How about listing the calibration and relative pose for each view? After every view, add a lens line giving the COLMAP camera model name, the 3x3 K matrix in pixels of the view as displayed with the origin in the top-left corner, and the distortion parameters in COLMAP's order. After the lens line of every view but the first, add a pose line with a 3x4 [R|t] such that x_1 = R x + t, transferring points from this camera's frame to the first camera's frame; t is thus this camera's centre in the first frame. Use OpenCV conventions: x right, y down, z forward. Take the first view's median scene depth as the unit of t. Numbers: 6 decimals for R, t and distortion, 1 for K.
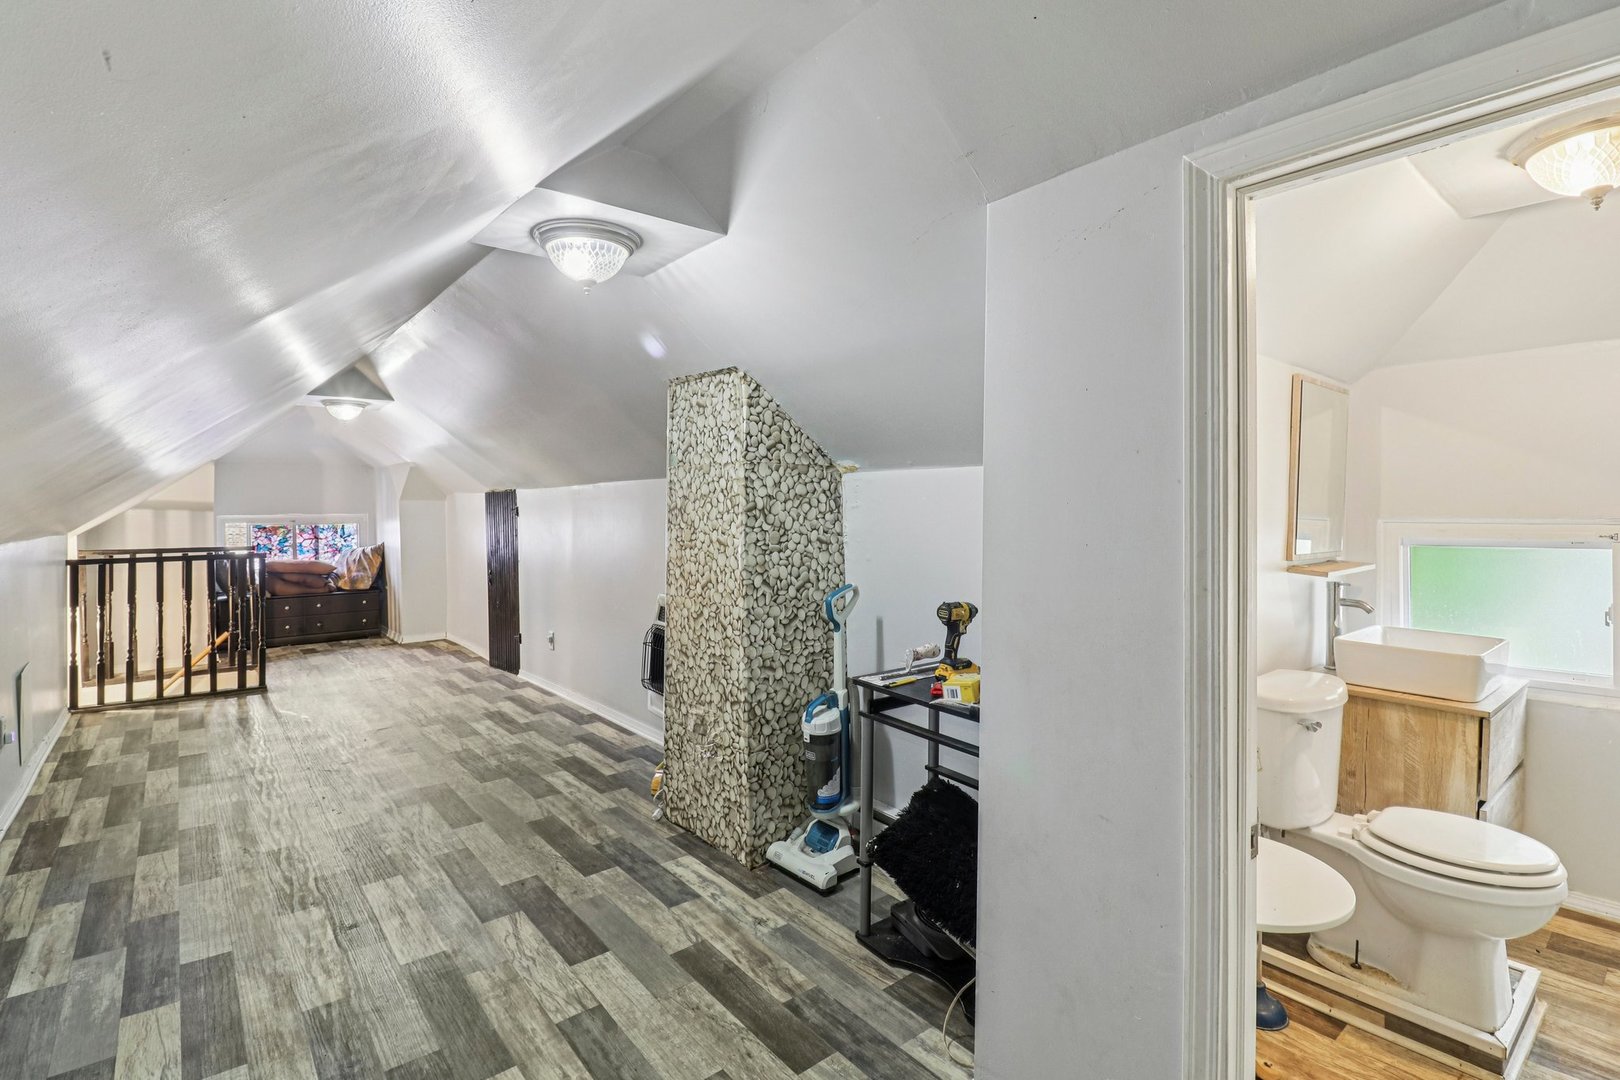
lens RADIAL K [[747.9, 0, 800.5], [0, 747.9, 510.9], [0, 0, 1]] dist [-0.000430, -0.011004]
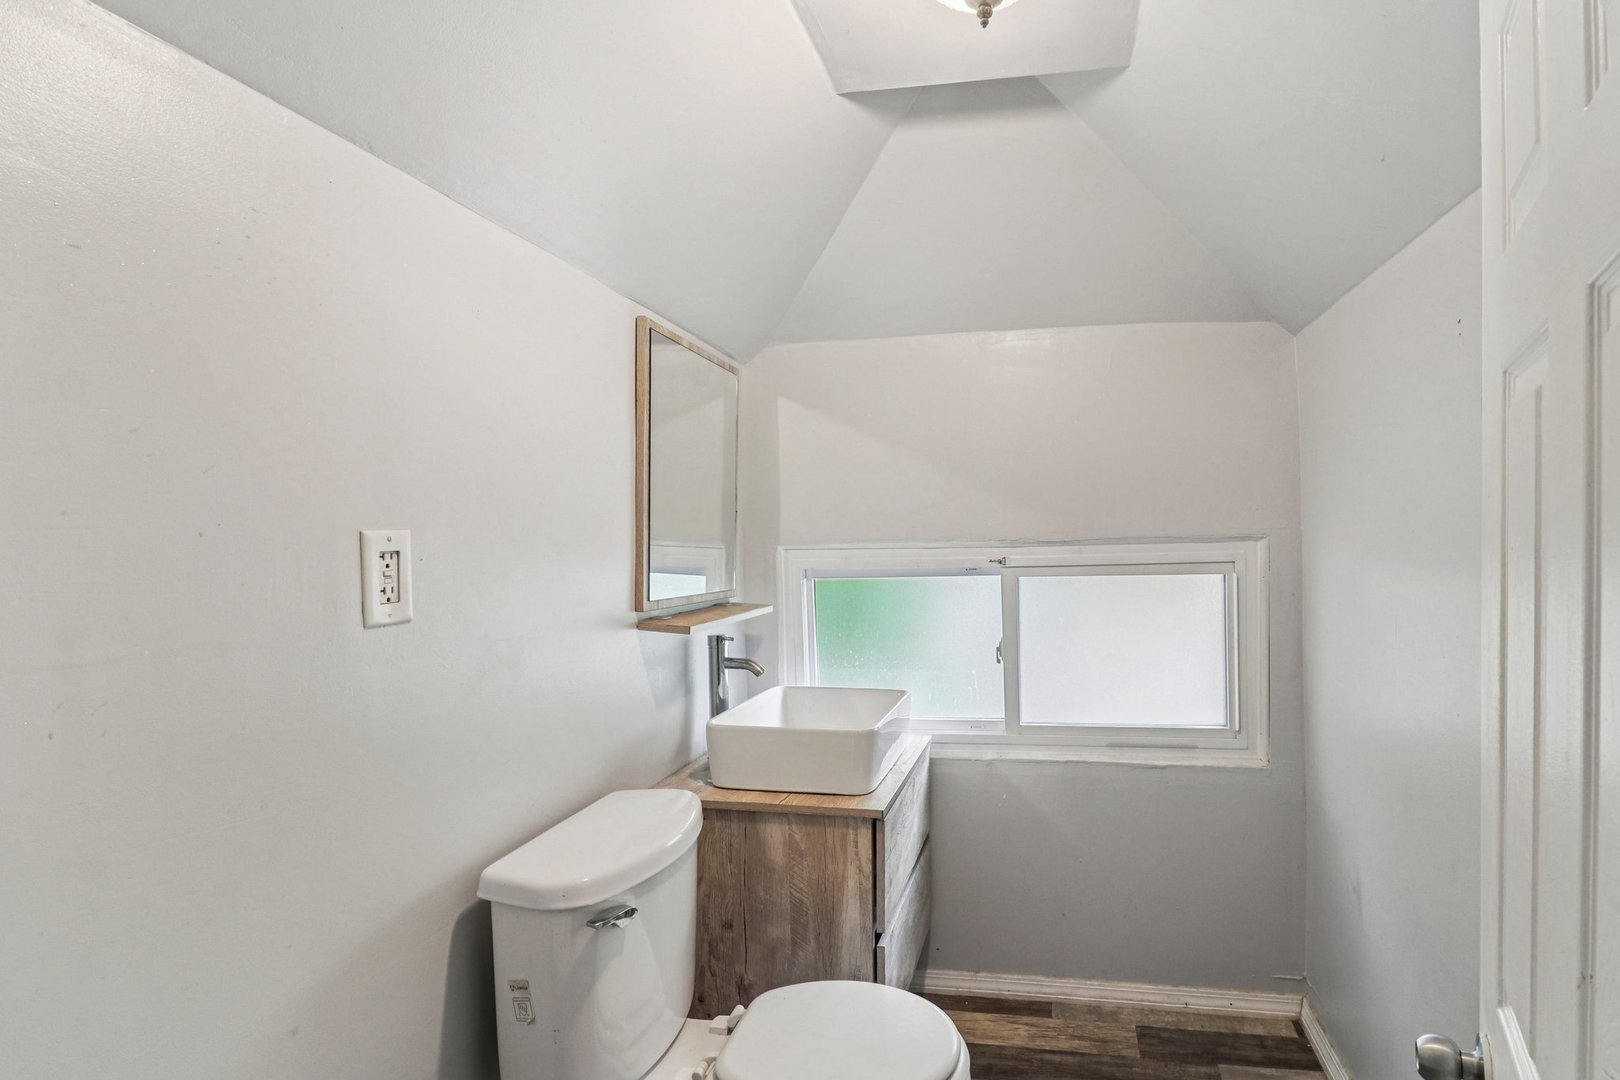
lens RADIAL K [[749.5, 0, 810.0], [0, 749.5, 540.0], [0, 0, 1]] dist [0.003714, -0.000356]
pose [[0.831520, -0.007994, 0.555438, 0.450333], [0.014899, 0.999858, -0.007915, 0.014147], [-0.555295, 0.014858, 0.831520, 0.411941]]
